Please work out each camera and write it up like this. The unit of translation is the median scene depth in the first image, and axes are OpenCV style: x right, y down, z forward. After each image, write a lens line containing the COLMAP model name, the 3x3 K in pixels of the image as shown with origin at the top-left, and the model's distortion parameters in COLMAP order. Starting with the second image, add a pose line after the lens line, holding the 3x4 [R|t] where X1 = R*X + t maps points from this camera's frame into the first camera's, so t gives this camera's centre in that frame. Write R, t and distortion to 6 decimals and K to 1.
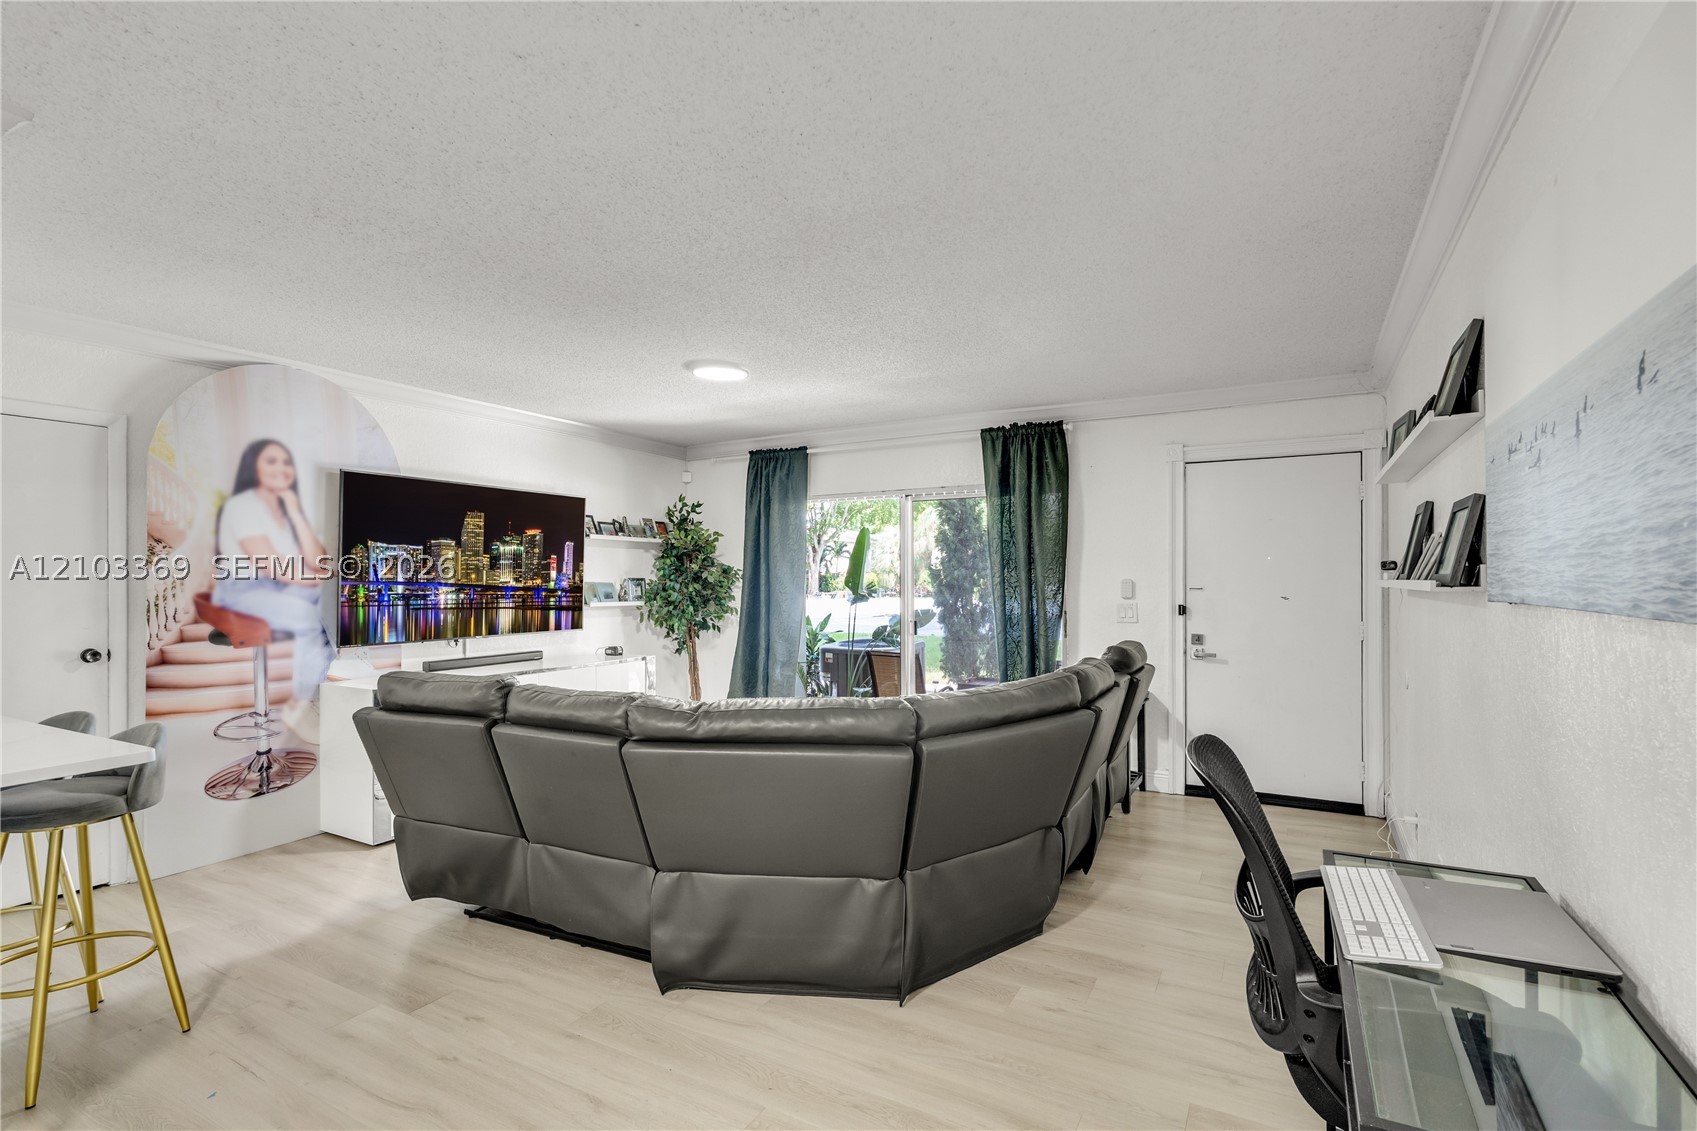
lens RADIAL K [[801.2, 0, 848.5], [0, 801.2, 565.5], [0, 0, 1]] dist [-0.002249, -0.000024]
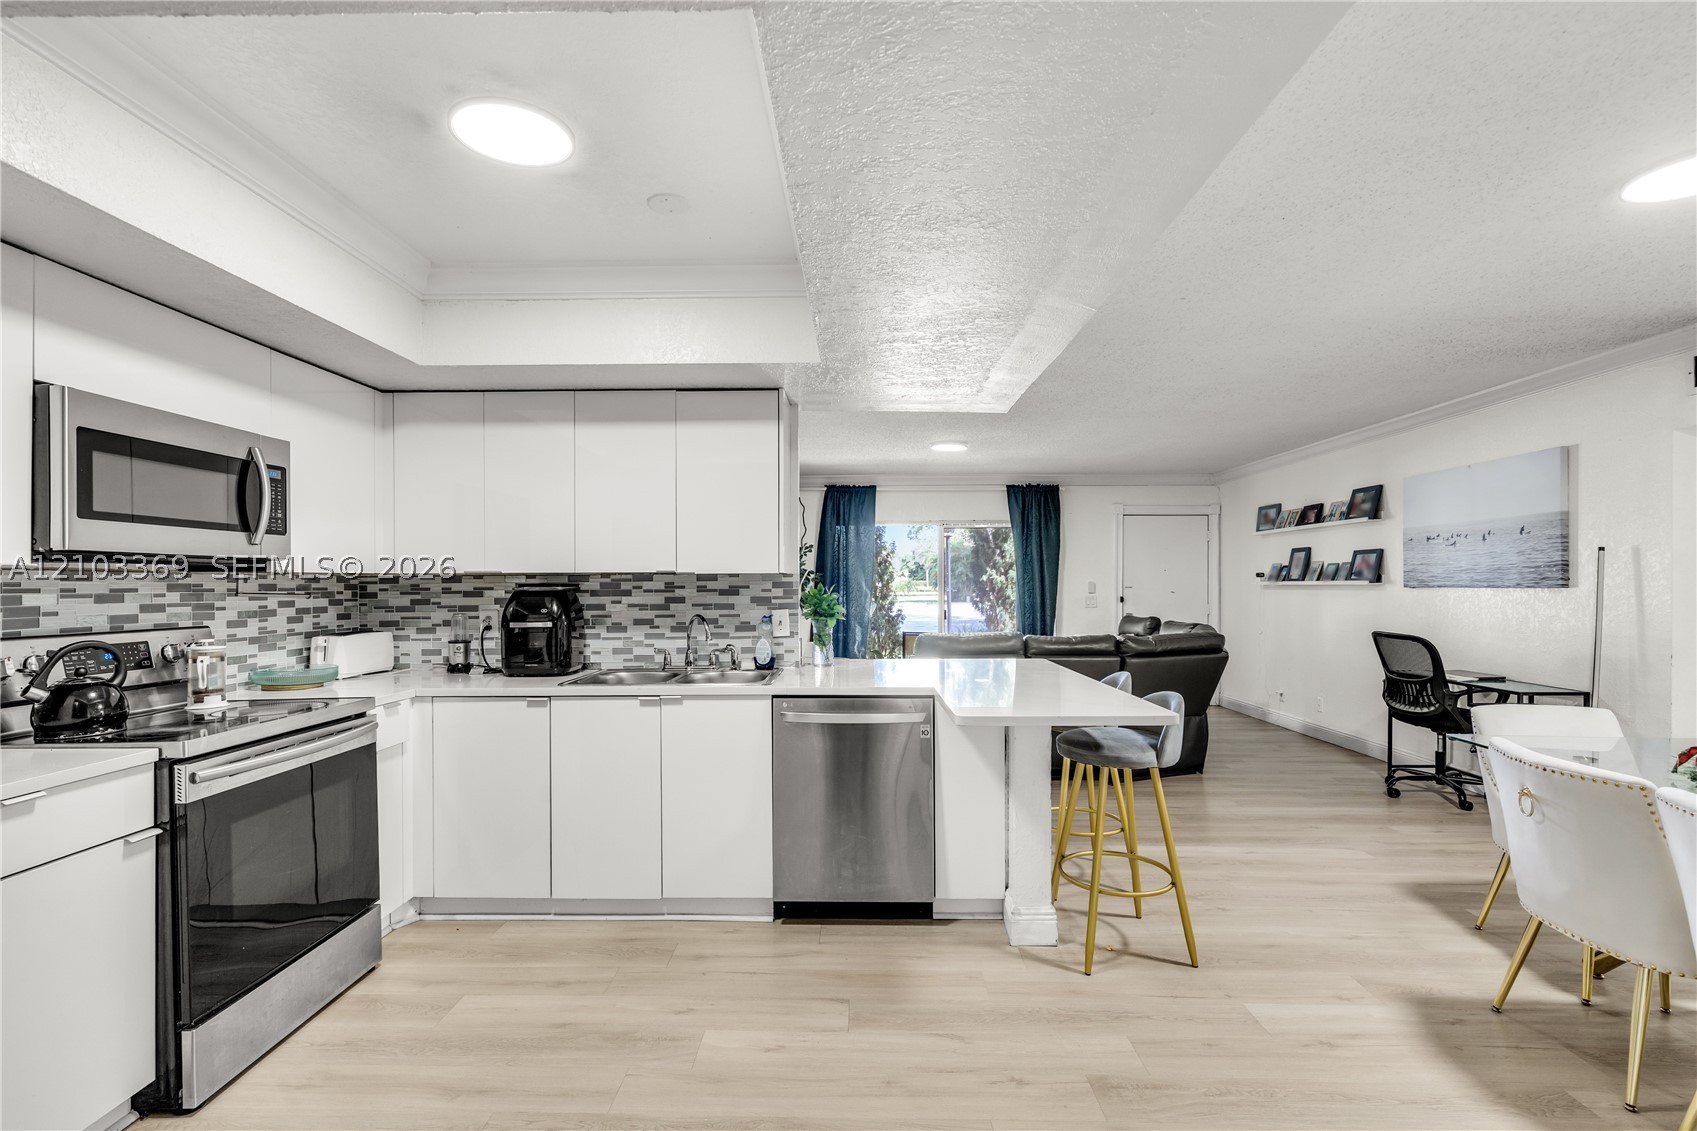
lens RADIAL K [[779.5, 0, 847.0], [0, 779.5, 584.4], [0, 0, 1]] dist [-0.001741, 0.000094]
pose [[0.883529, 0.004366, 0.468356, -0.867251], [-0.011292, 0.999864, 0.011980, 0.008756], [-0.468240, -0.015873, 0.883459, -0.207579]]
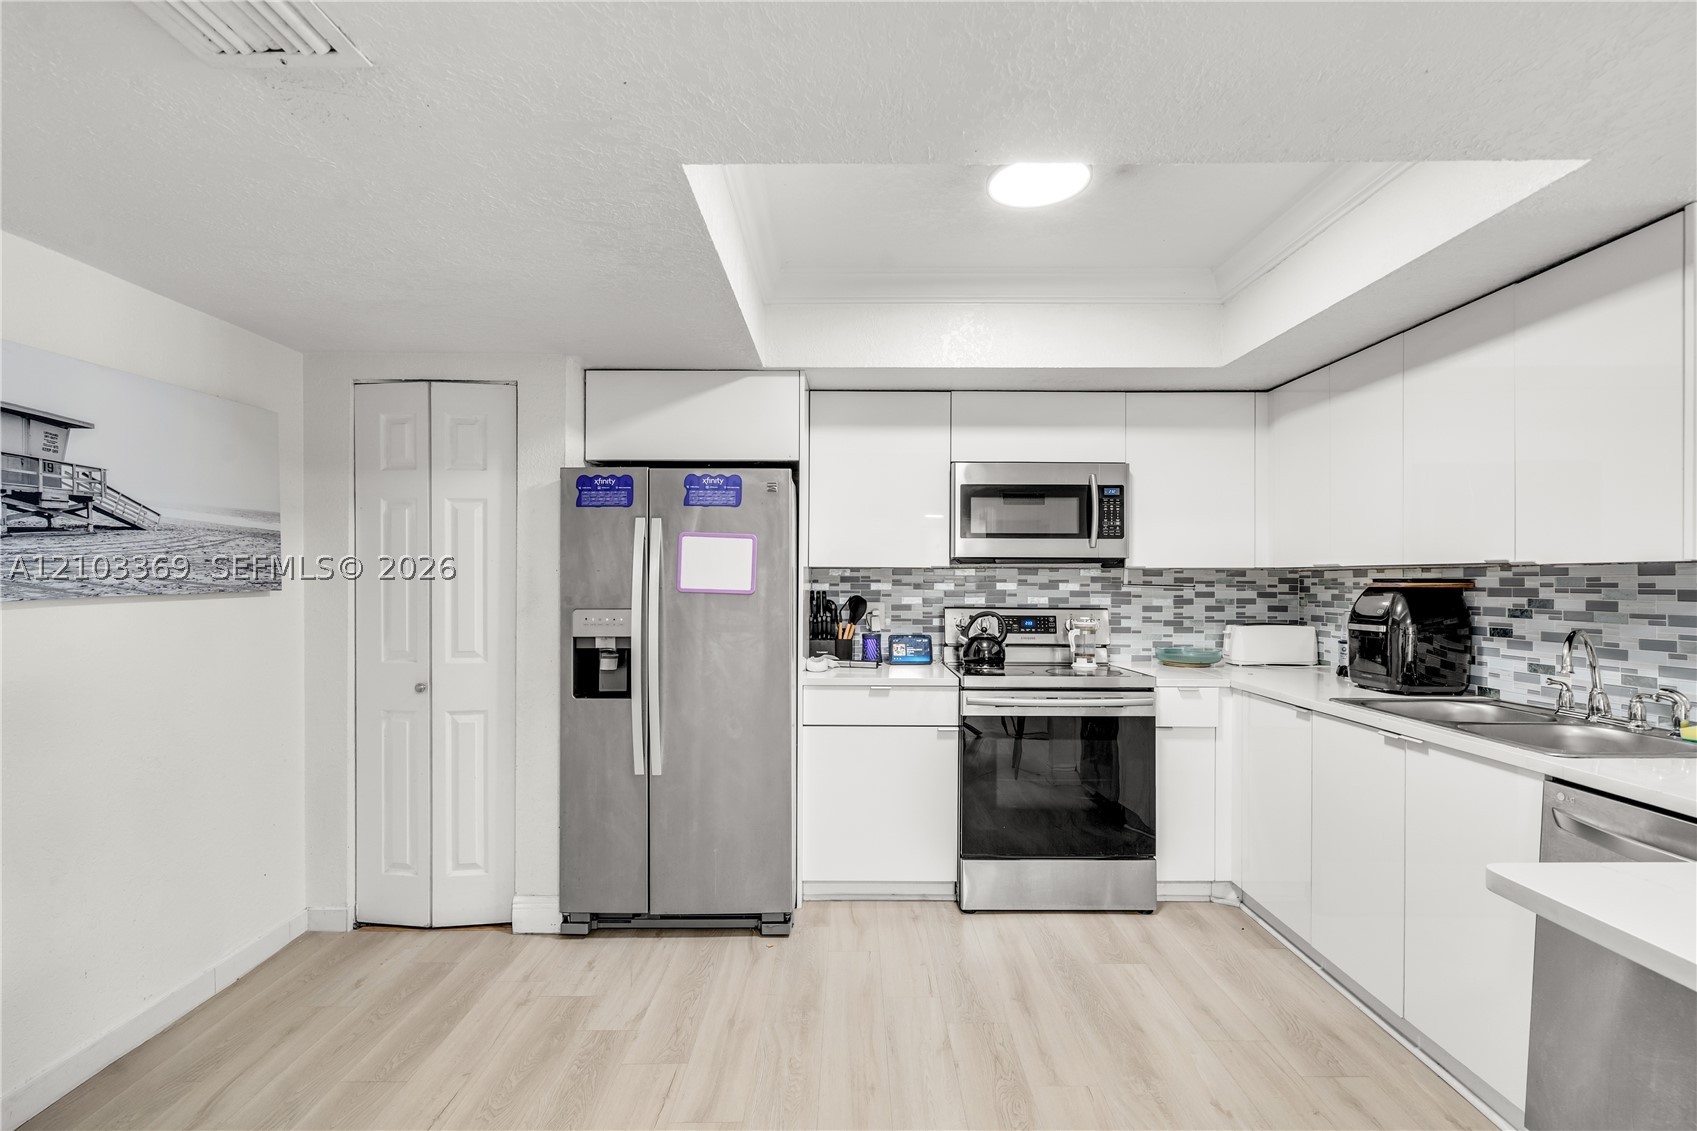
lens RADIAL K [[779.5, 0, 847.0], [0, 779.5, 584.4], [0, 0, 1]] dist [-0.001741, 0.000094]
pose [[0.478769, 0.017332, -0.877770, -0.498148], [0.007500, 0.999688, 0.023830, 0.007652], [0.877909, -0.017992, 0.478489, -0.088777]]
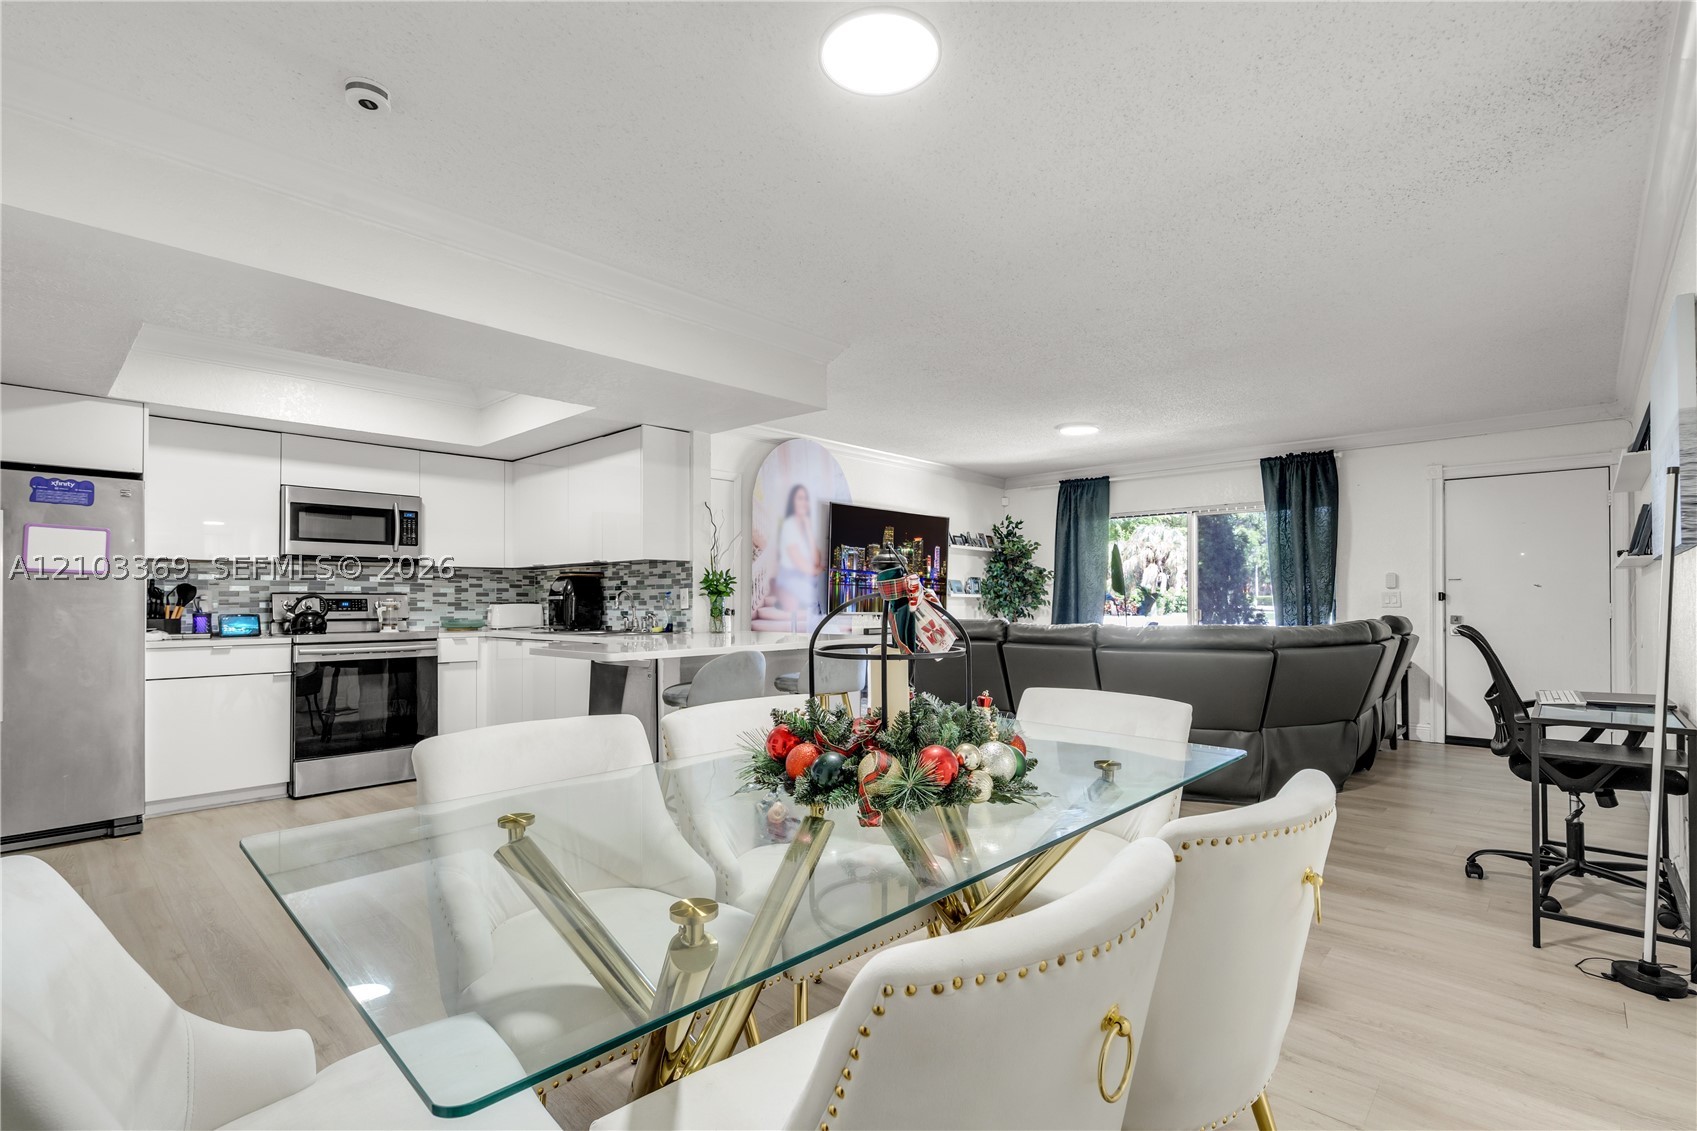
lens RADIAL K [[779.5, 0, 847.0], [0, 779.5, 584.4], [0, 0, 1]] dist [-0.001741, 0.000094]
pose [[0.969575, -0.000579, -0.244793, -0.184998], [-0.000027, 0.999997, -0.002475, 0.037779], [0.244794, 0.002406, 0.969572, -0.404031]]
